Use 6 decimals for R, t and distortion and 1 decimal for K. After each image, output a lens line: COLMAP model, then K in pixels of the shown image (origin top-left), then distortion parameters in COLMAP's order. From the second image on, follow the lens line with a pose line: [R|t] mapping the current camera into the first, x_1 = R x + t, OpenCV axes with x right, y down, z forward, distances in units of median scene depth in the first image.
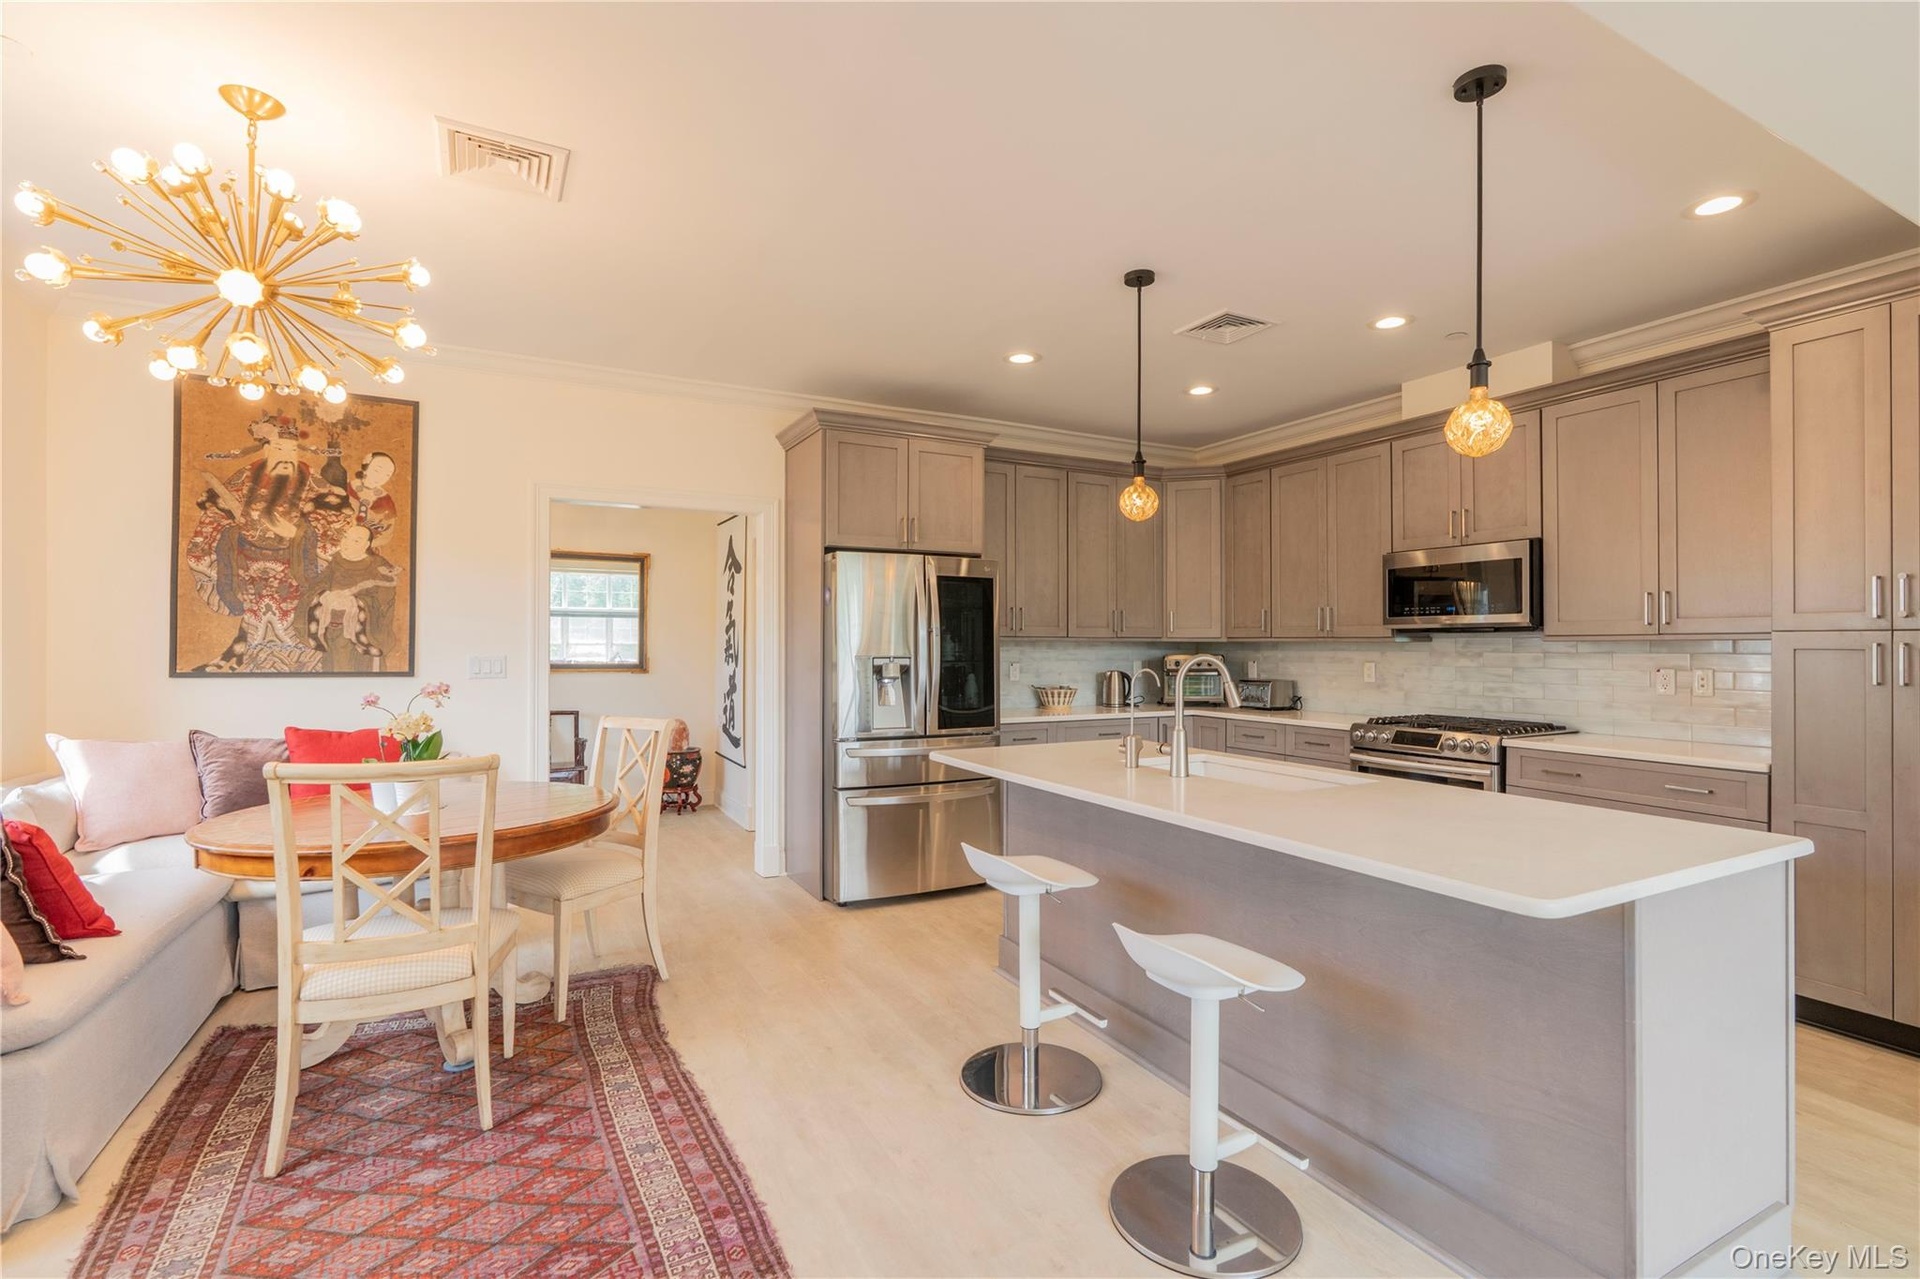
lens RADIAL K [[868.7, 0, 972.8], [0, 868.7, 639.0], [0, 0, 1]] dist [-0.001795, 0.001009]
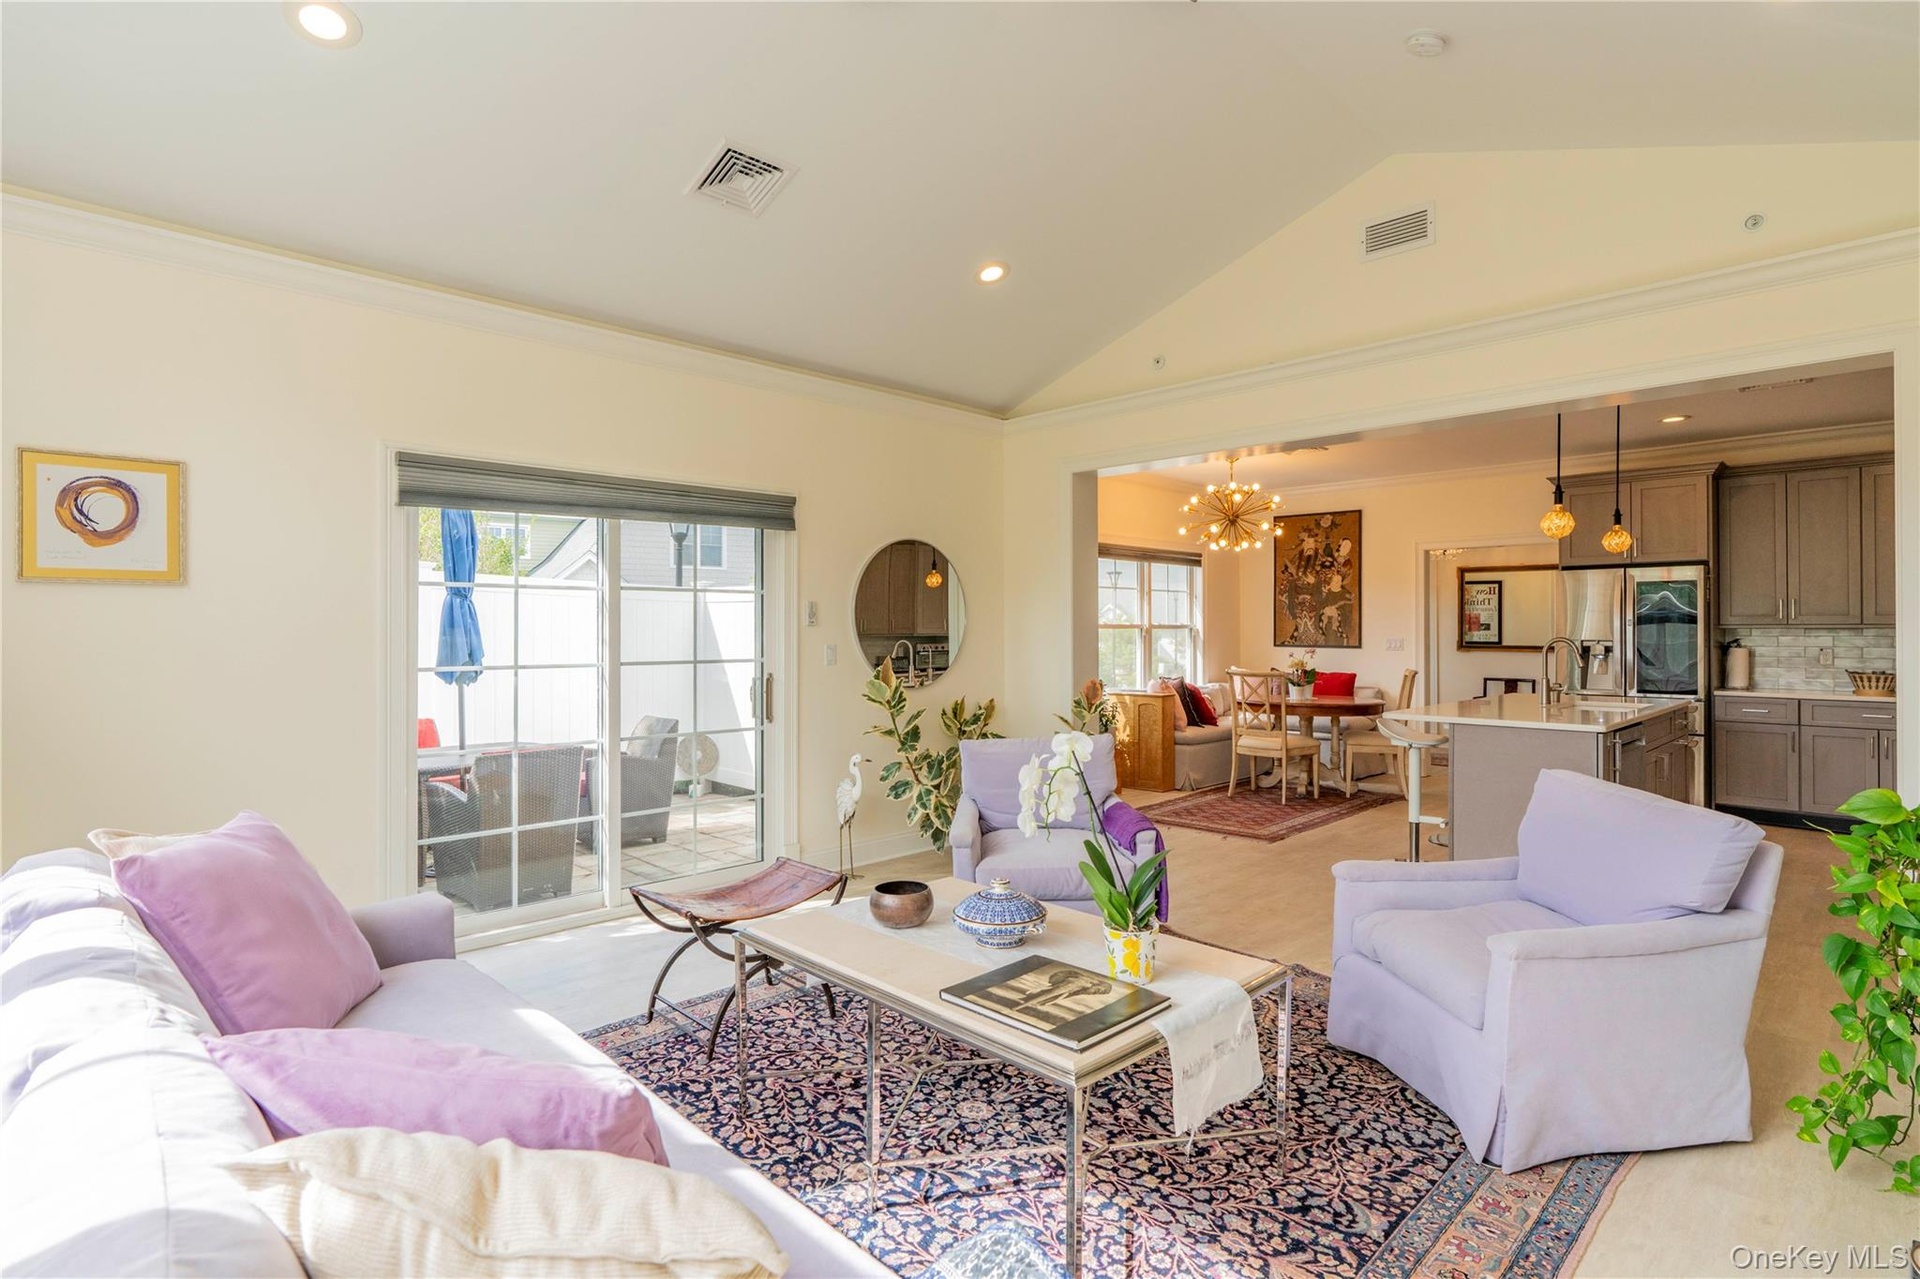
lens RADIAL K [[960.1, 0, 972.1], [0, 960.1, 624.8], [0, 0, 1]] dist [0.001433, 0.001836]
pose [[0.291956, -0.008373, -0.956395, 1.260248], [0.009090, 0.999941, -0.005980, -0.005841], [0.956389, -0.006948, 0.292015, -0.516922]]
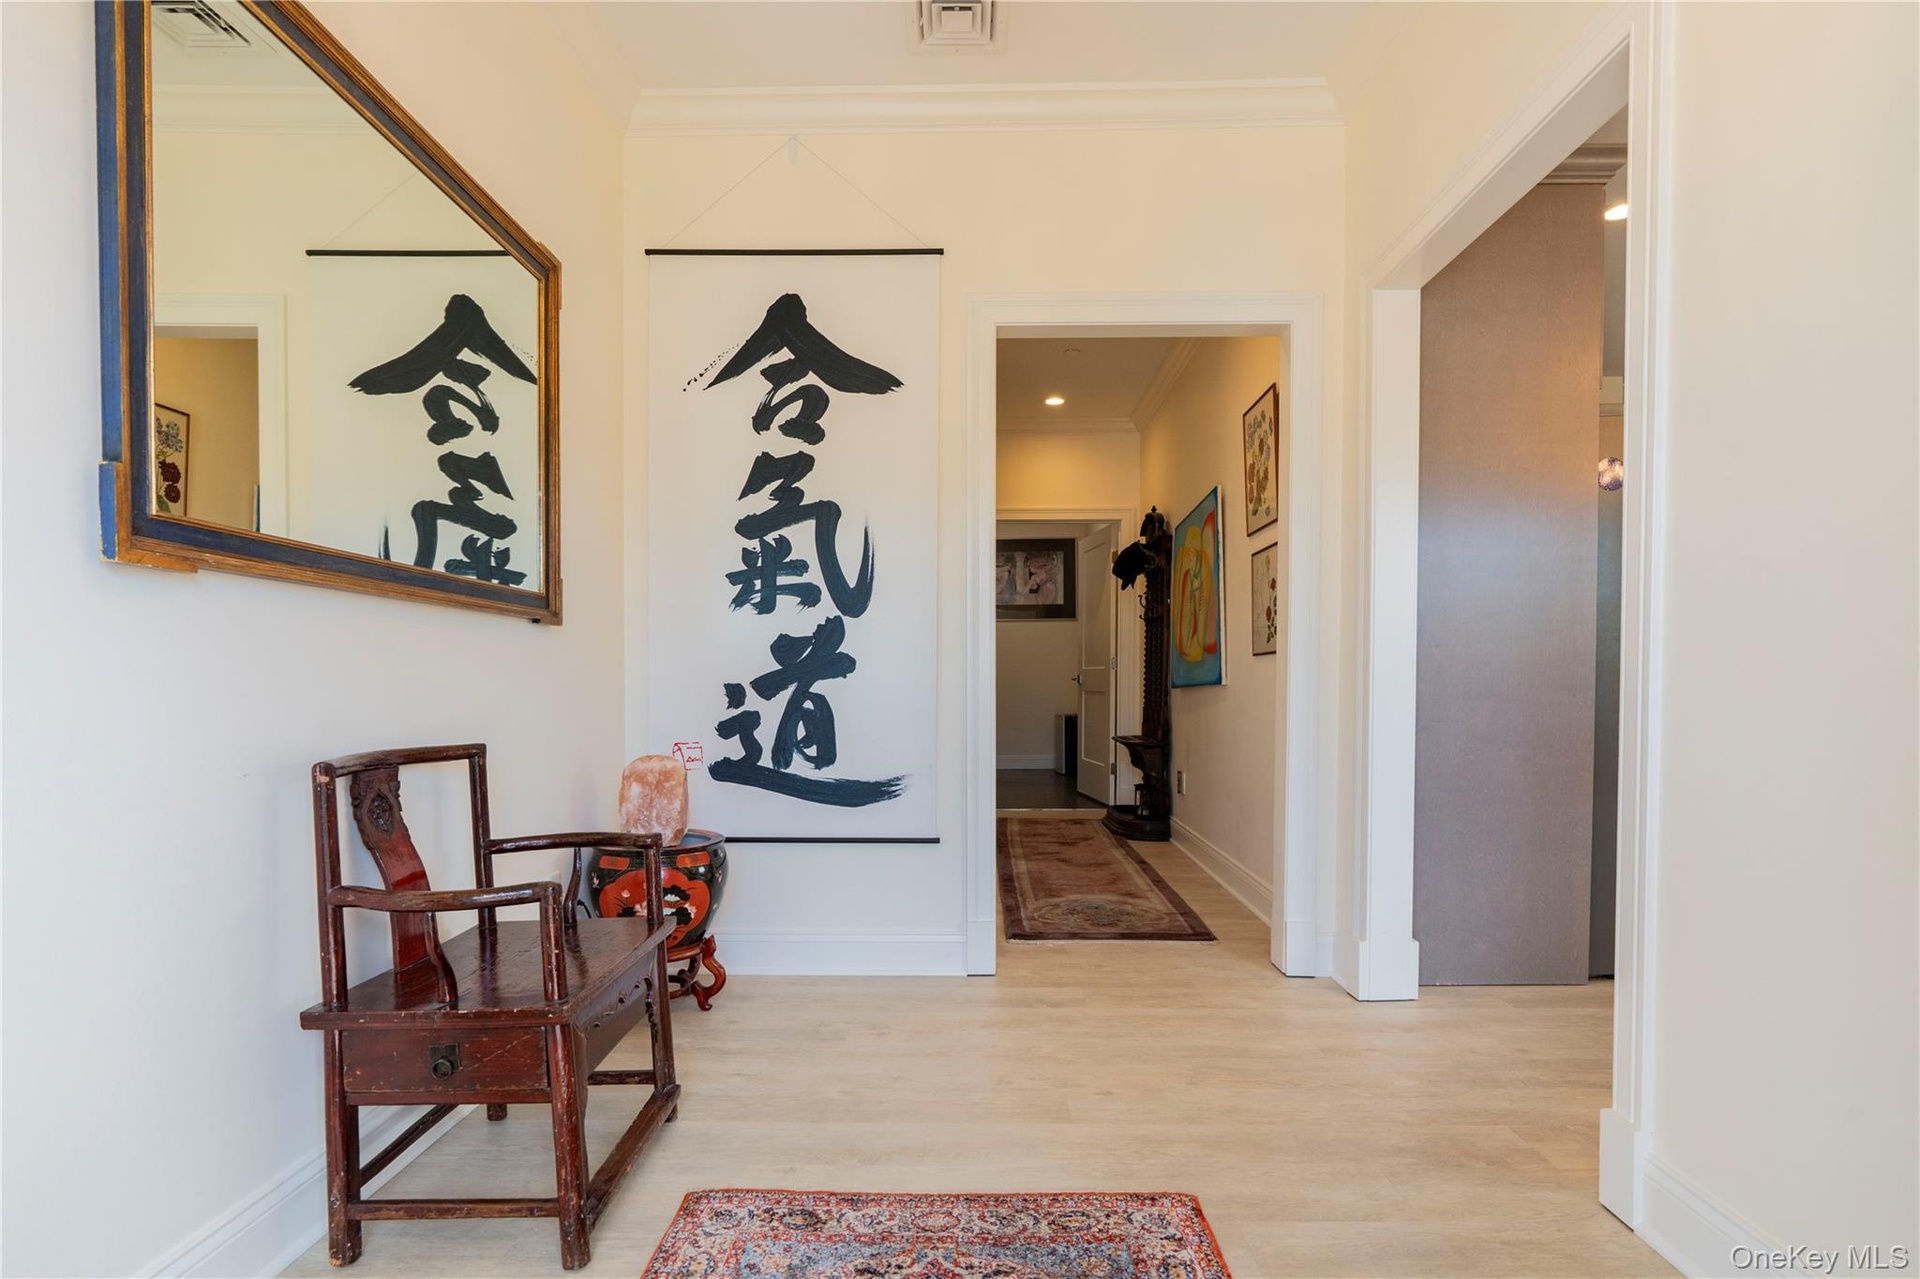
lens RADIAL K [[960.1, 0, 972.1], [0, 960.1, 624.8], [0, 0, 1]] dist [0.001433, 0.001836]
pose [[0.479302, 0.048291, 0.876320, -1.067382], [-0.005140, 0.998622, -0.052220, 0.100616], [-0.877635, 0.020525, 0.478890, 1.196473]]
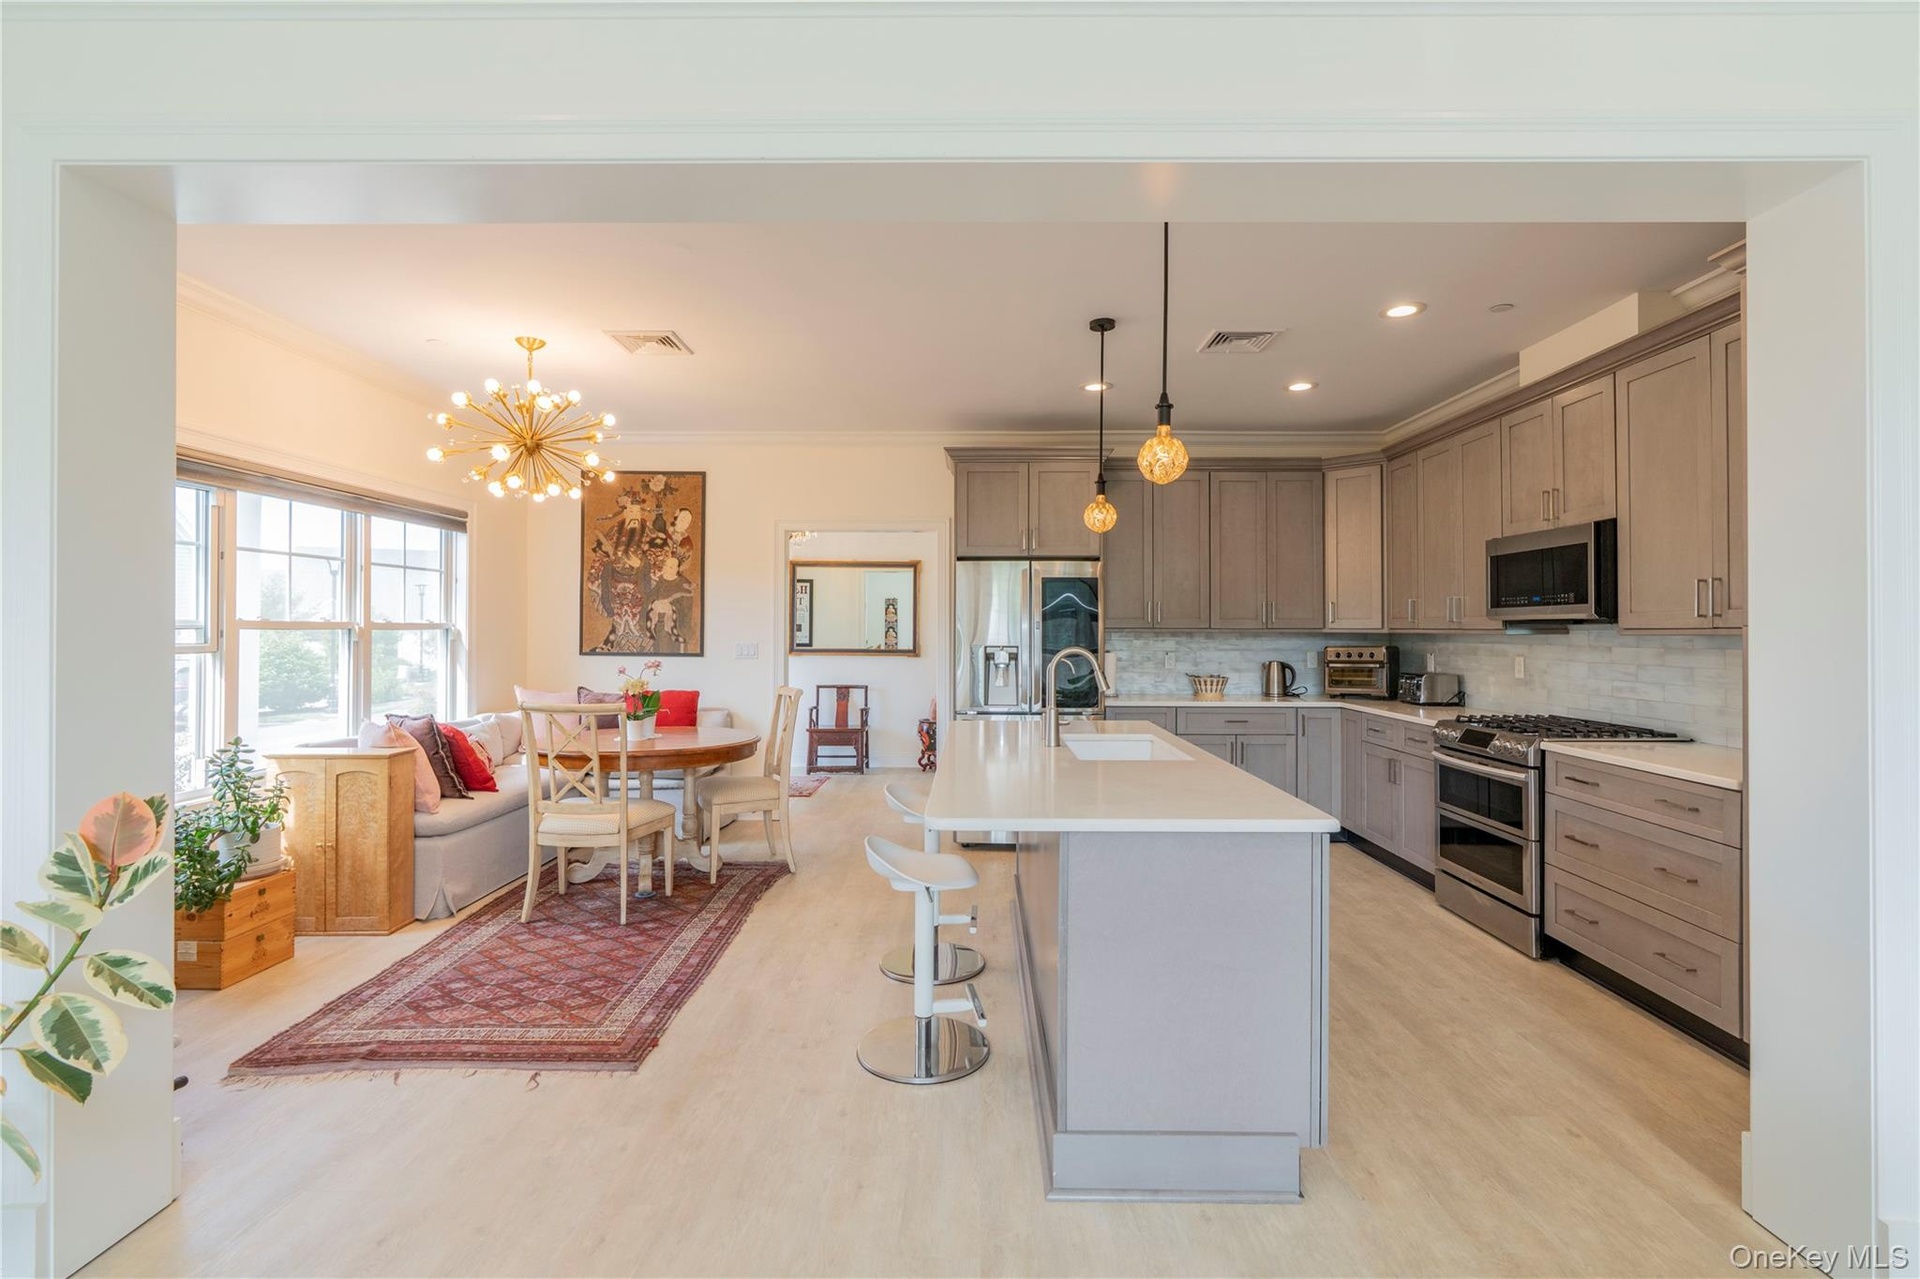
lens RADIAL K [[874.4, 0, 971.1], [0, 874.4, 623.8], [0, 0, 1]] dist [-0.008853, 0.000160]
pose [[0.876549, -0.003264, -0.481302, 0.505542], [0.003259, 0.999994, -0.000847, -0.010615], [0.481302, -0.000826, 0.876554, -0.097049]]
